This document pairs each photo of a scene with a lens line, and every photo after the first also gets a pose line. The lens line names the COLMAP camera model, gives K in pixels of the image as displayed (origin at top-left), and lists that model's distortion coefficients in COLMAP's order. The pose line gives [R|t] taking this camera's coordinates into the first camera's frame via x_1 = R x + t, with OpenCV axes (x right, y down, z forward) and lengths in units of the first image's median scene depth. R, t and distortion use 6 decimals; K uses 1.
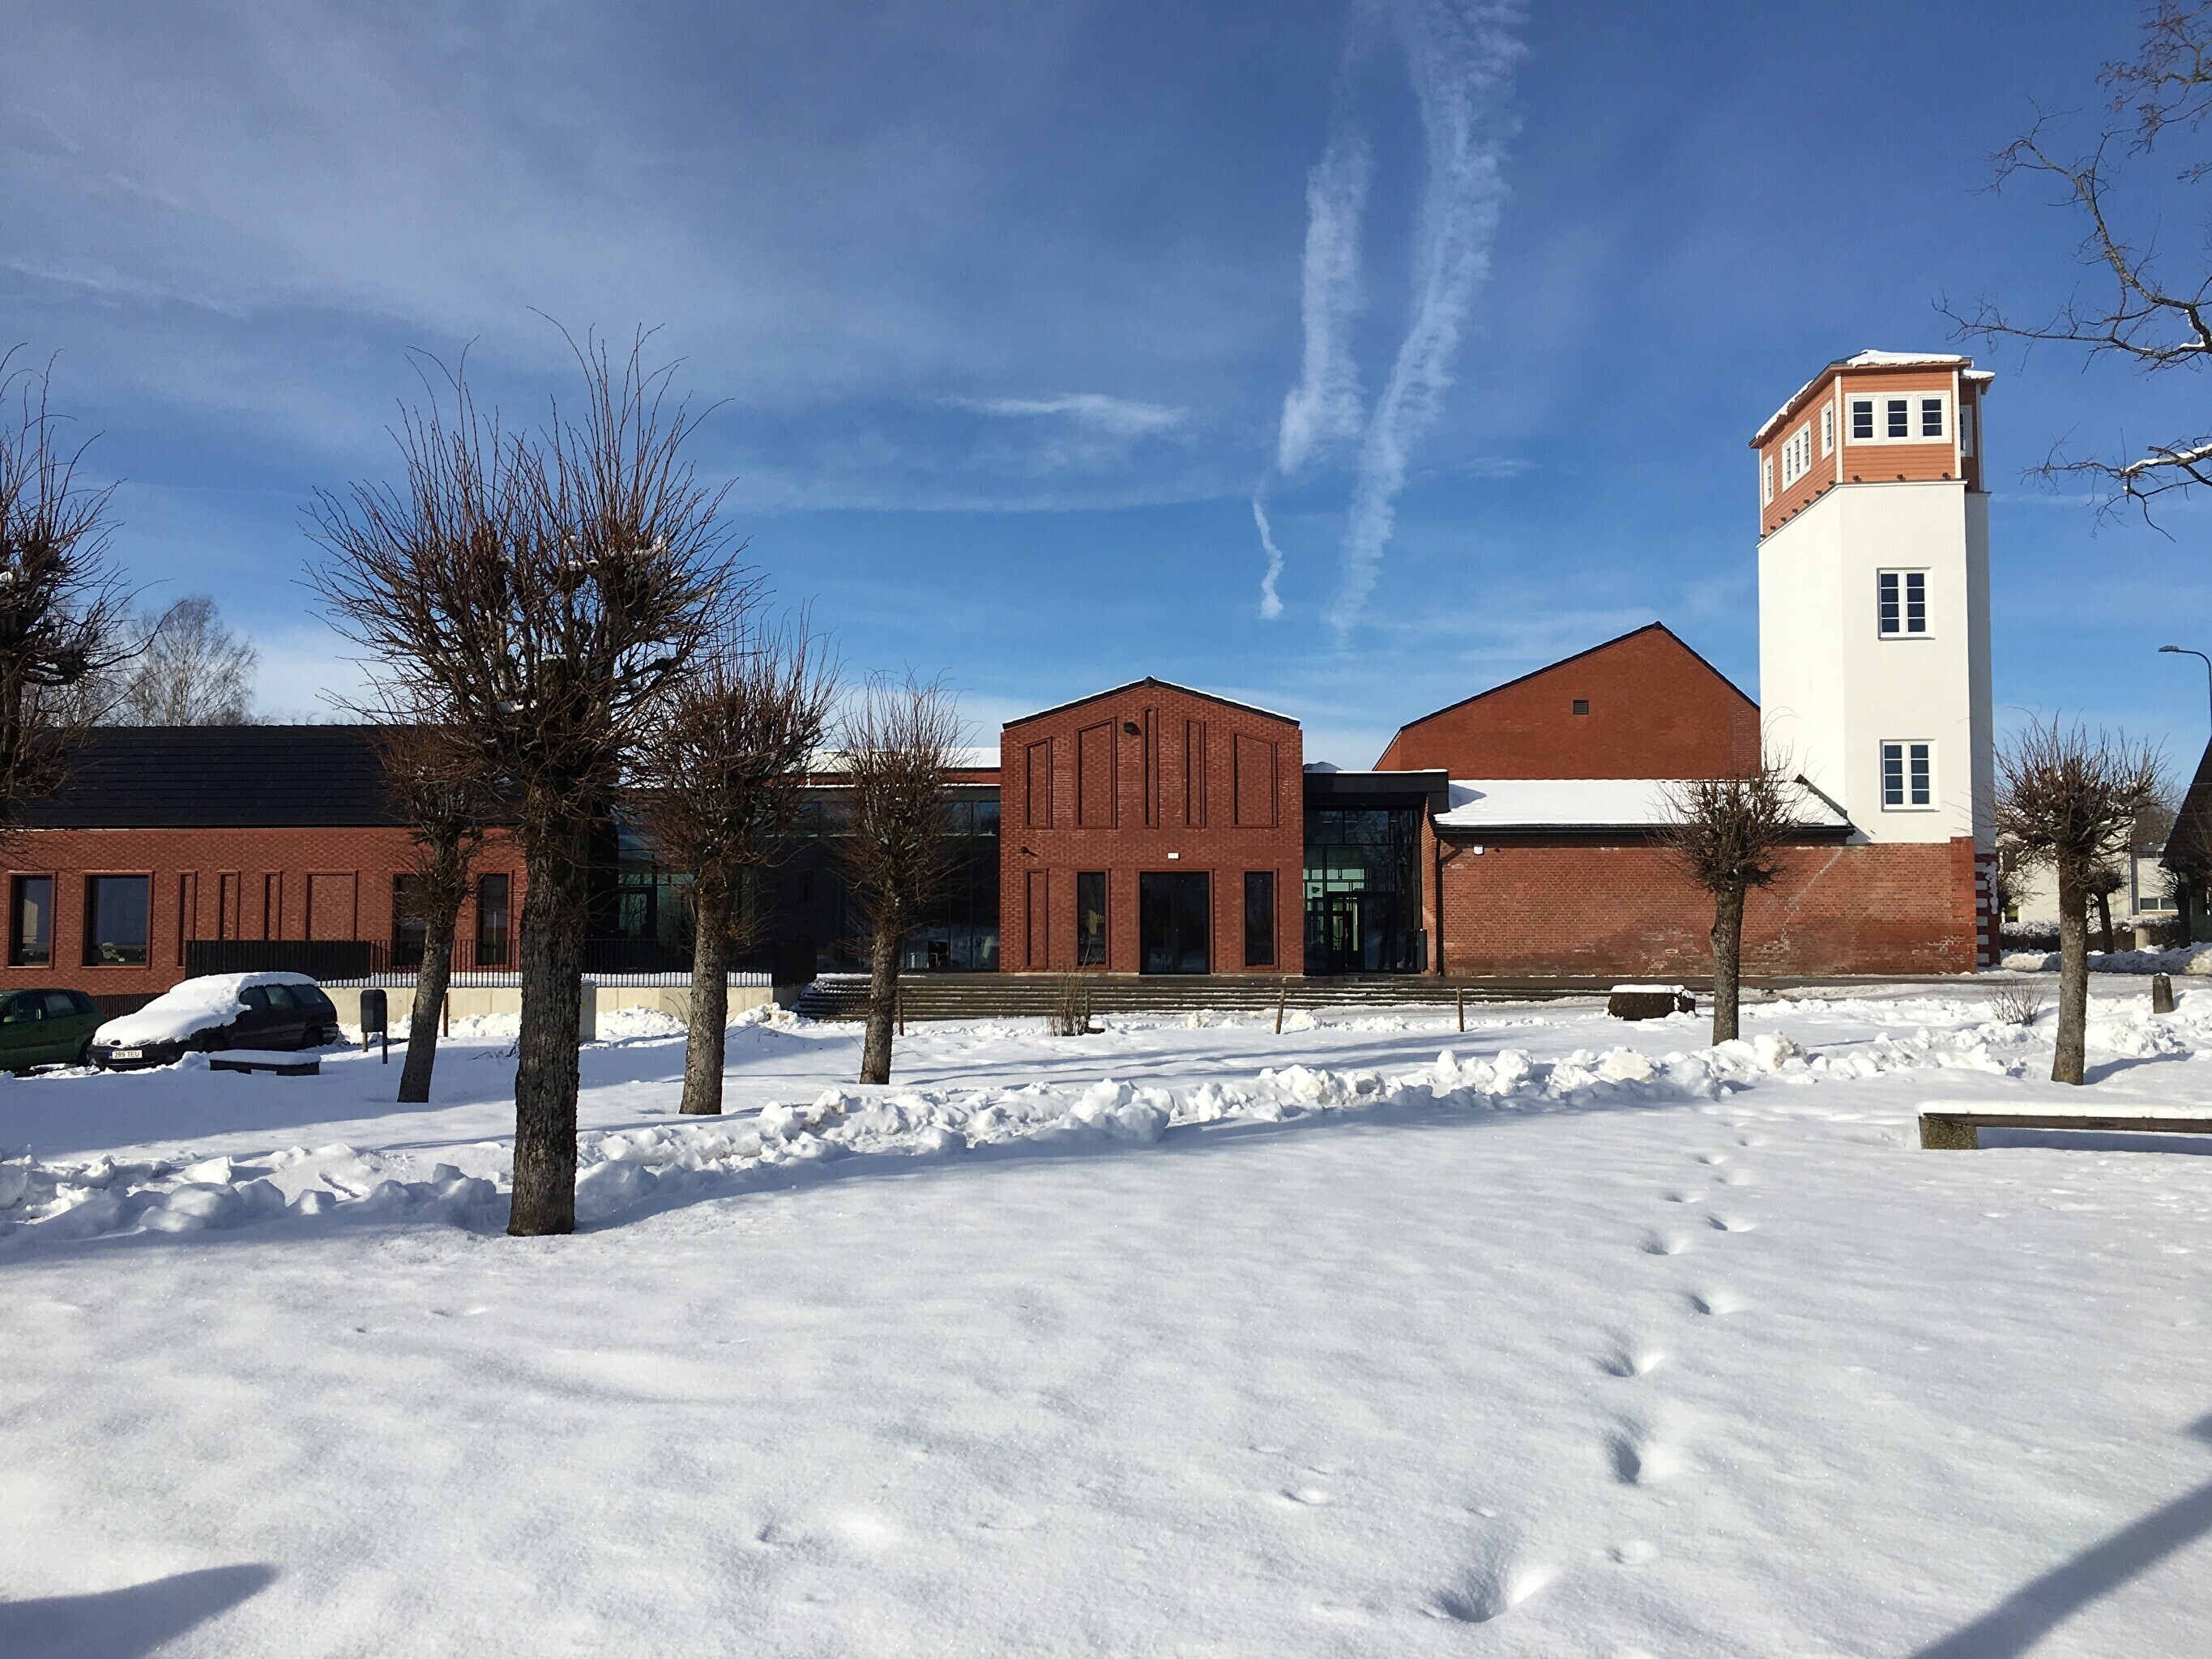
lens RADIAL K [[1879.6, 0, 1106.7], [0, 1879.6, 828.5], [0, 0, 1]] dist [0.046036, 0.006465]
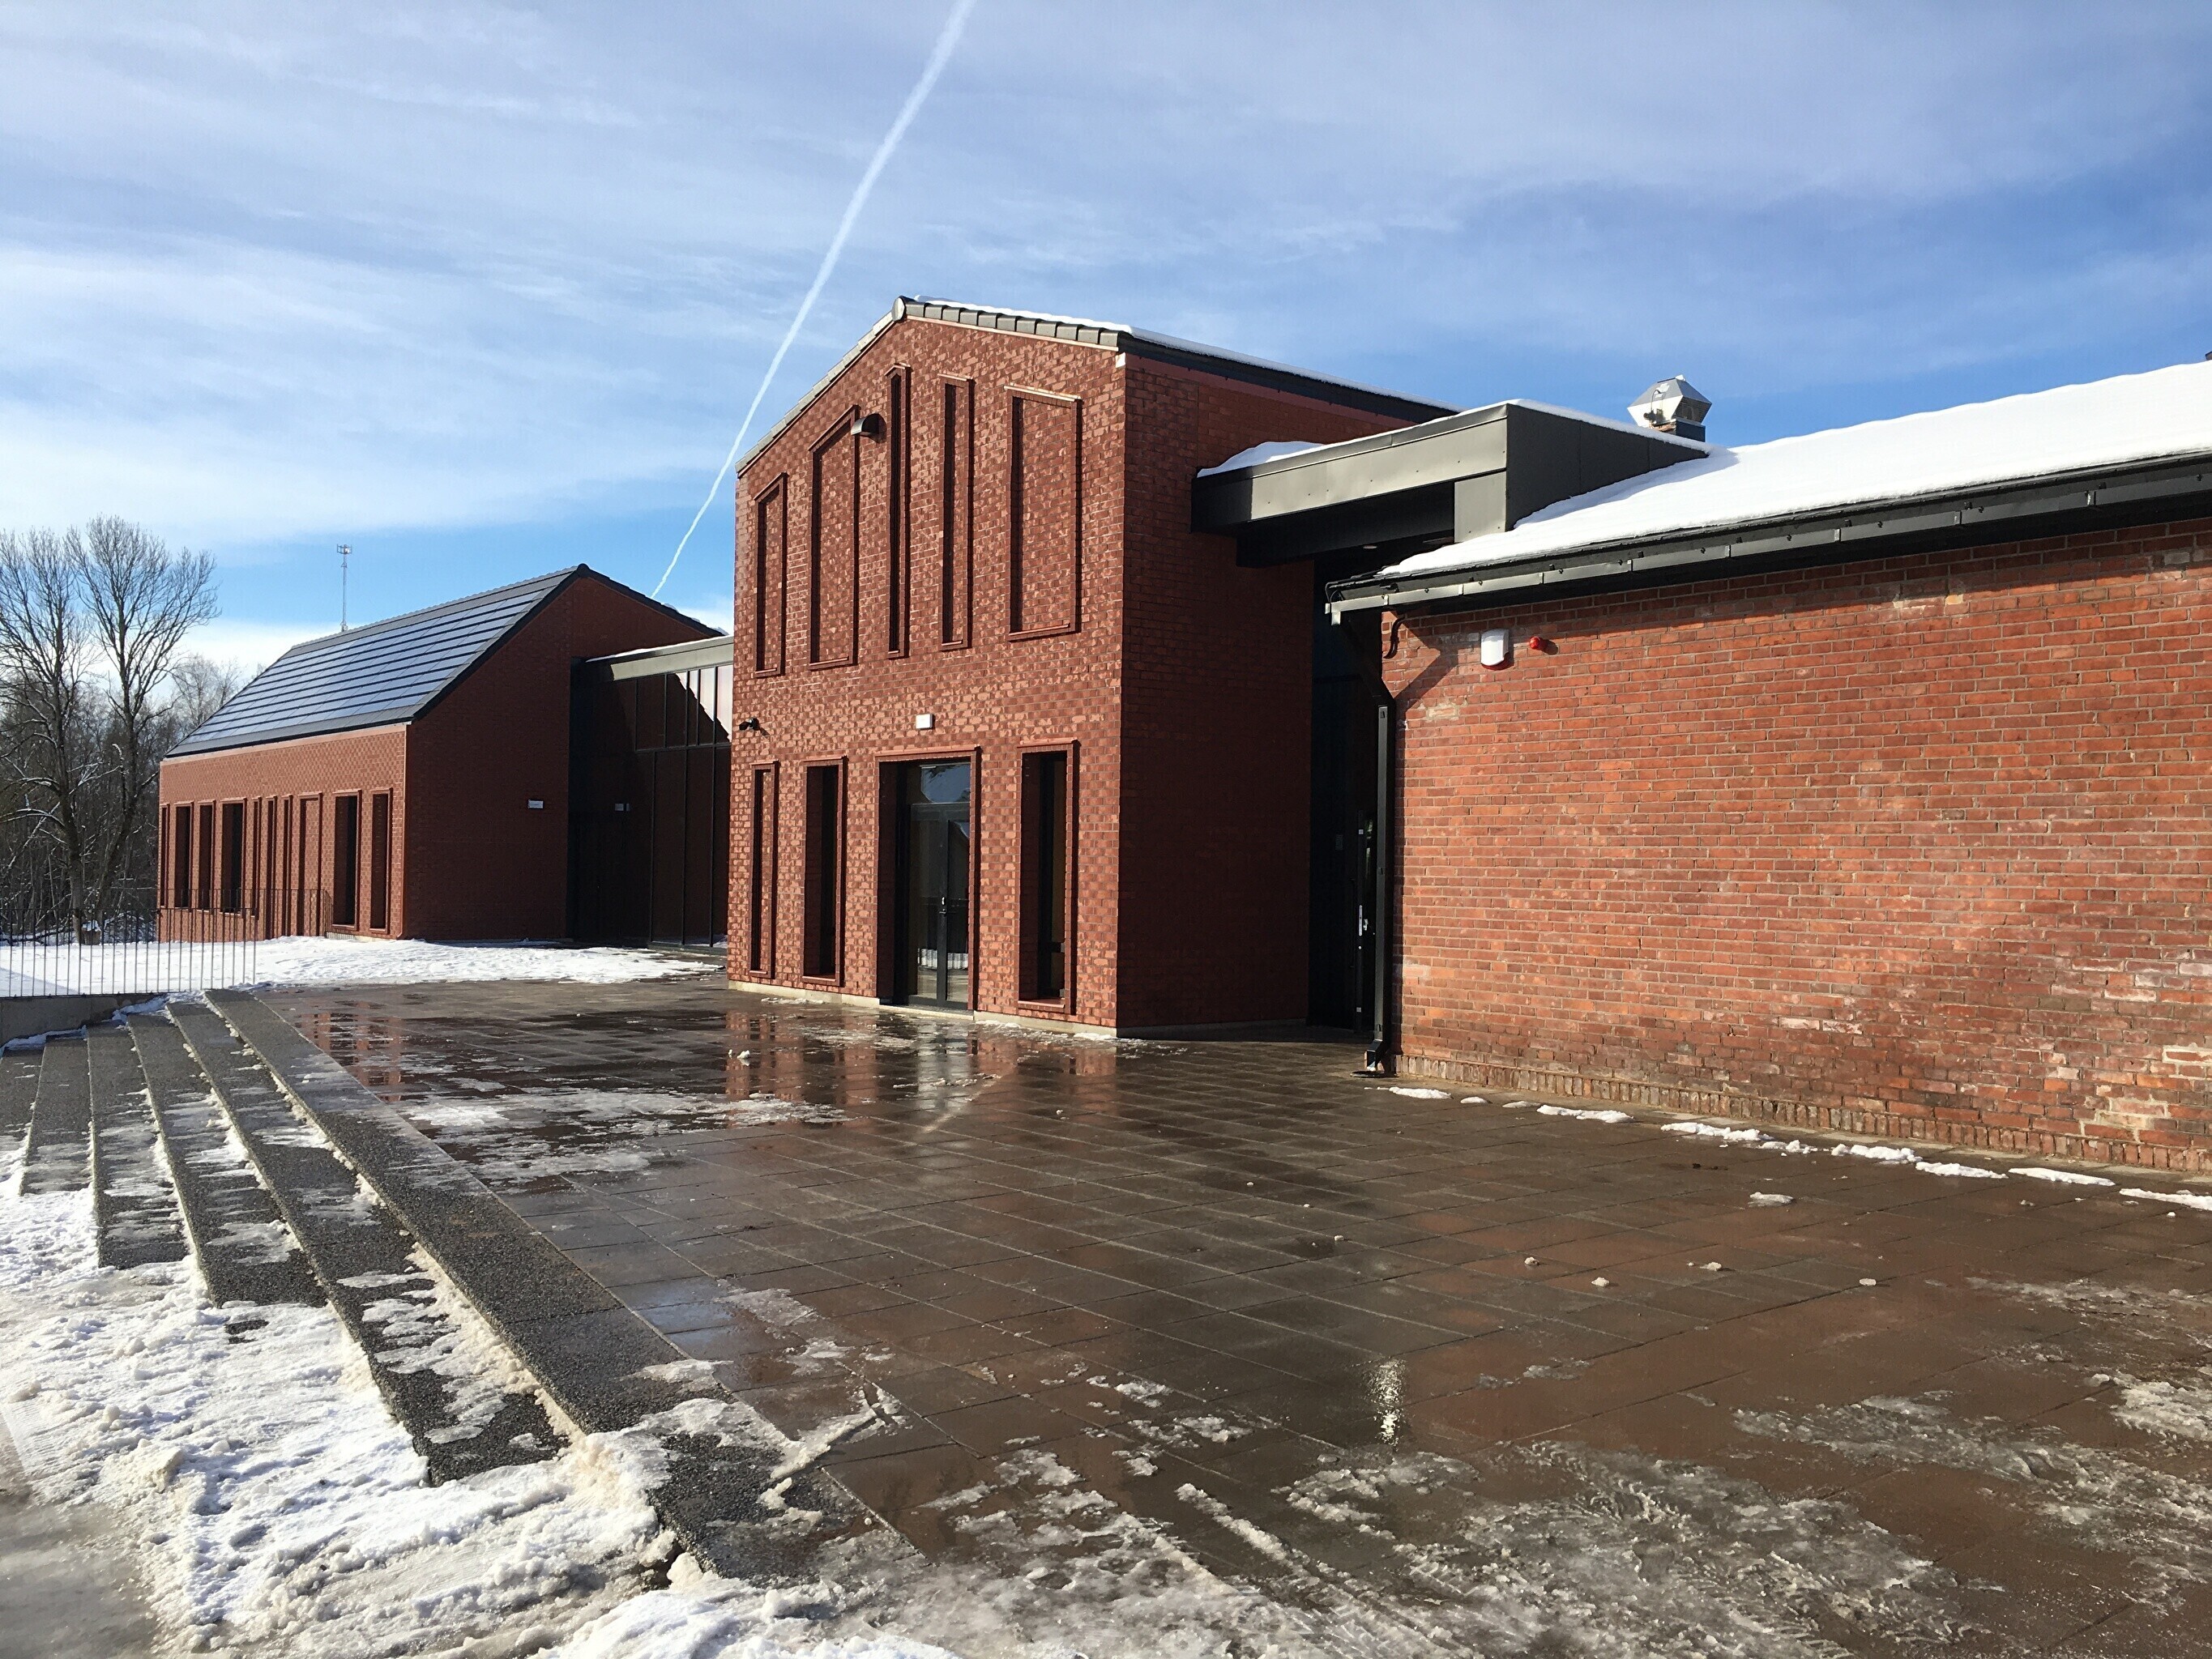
lens RADIAL K [[1879.6, 0, 1103.2], [0, 1879.6, 834.8], [0, 0, 1]] dist [0.046036, 0.006465]
pose [[0.692020, -0.002218, -0.721875, 0.358098], [0.024808, 0.999478, 0.020711, 0.031603], [0.721452, -0.032241, 0.691713, 0.740109]]
